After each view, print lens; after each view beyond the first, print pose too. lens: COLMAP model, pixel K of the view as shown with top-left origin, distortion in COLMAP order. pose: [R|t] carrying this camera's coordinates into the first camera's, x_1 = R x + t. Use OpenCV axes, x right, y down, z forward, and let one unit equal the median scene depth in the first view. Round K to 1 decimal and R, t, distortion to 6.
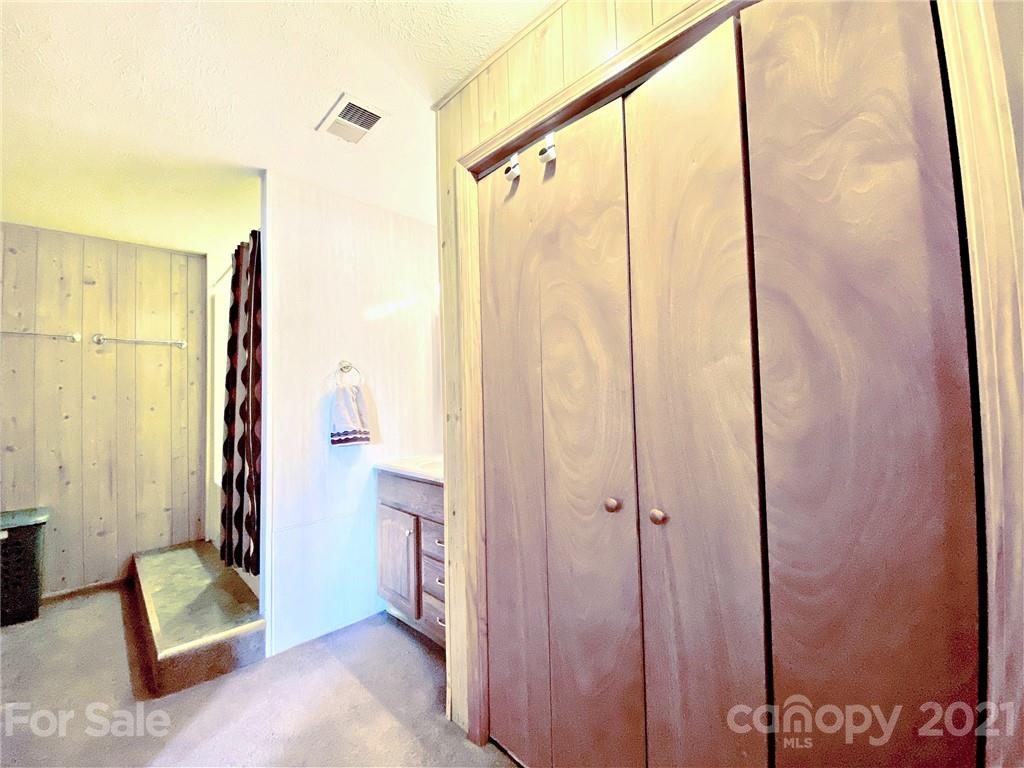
lens RADIAL K [[423.2, 0, 517.7], [0, 423.2, 378.5], [0, 0, 1]] dist [0.017137, -0.005249]
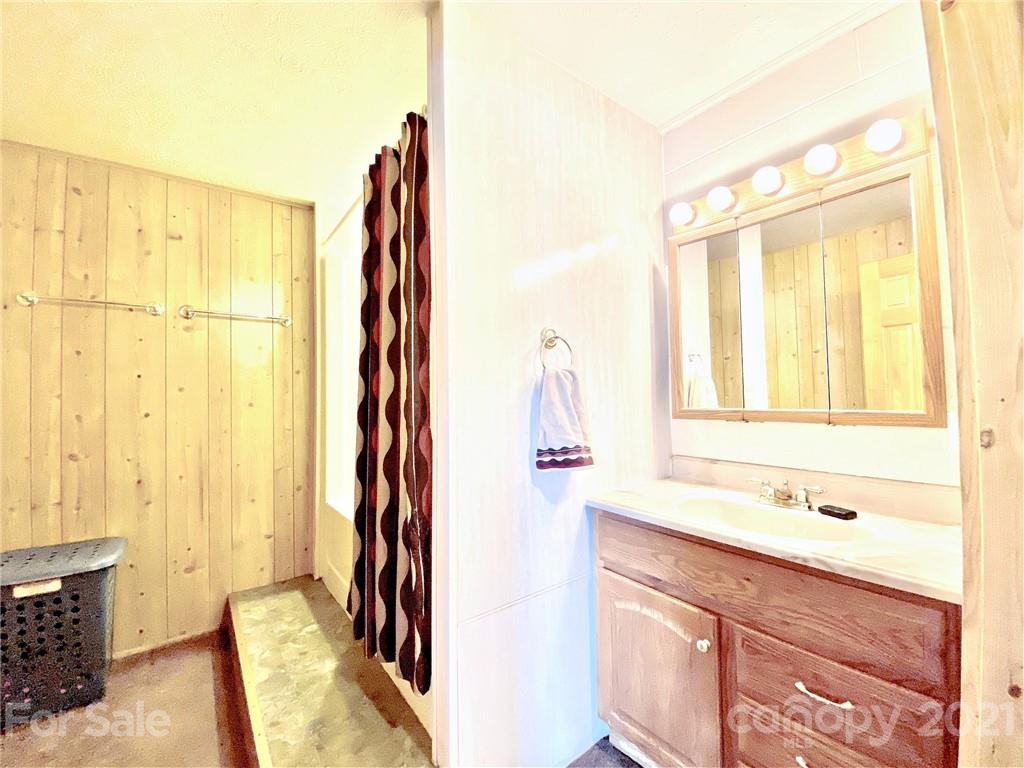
lens RADIAL K [[423.2, 0, 534.5], [0, 423.2, 380.5], [0, 0, 1]] dist [0.017137, -0.005249]
pose [[0.994769, 0.005525, -0.102001, -0.304970], [-0.004832, 0.999964, 0.007037, 0.022613], [0.102036, -0.006507, 0.994759, 0.328809]]
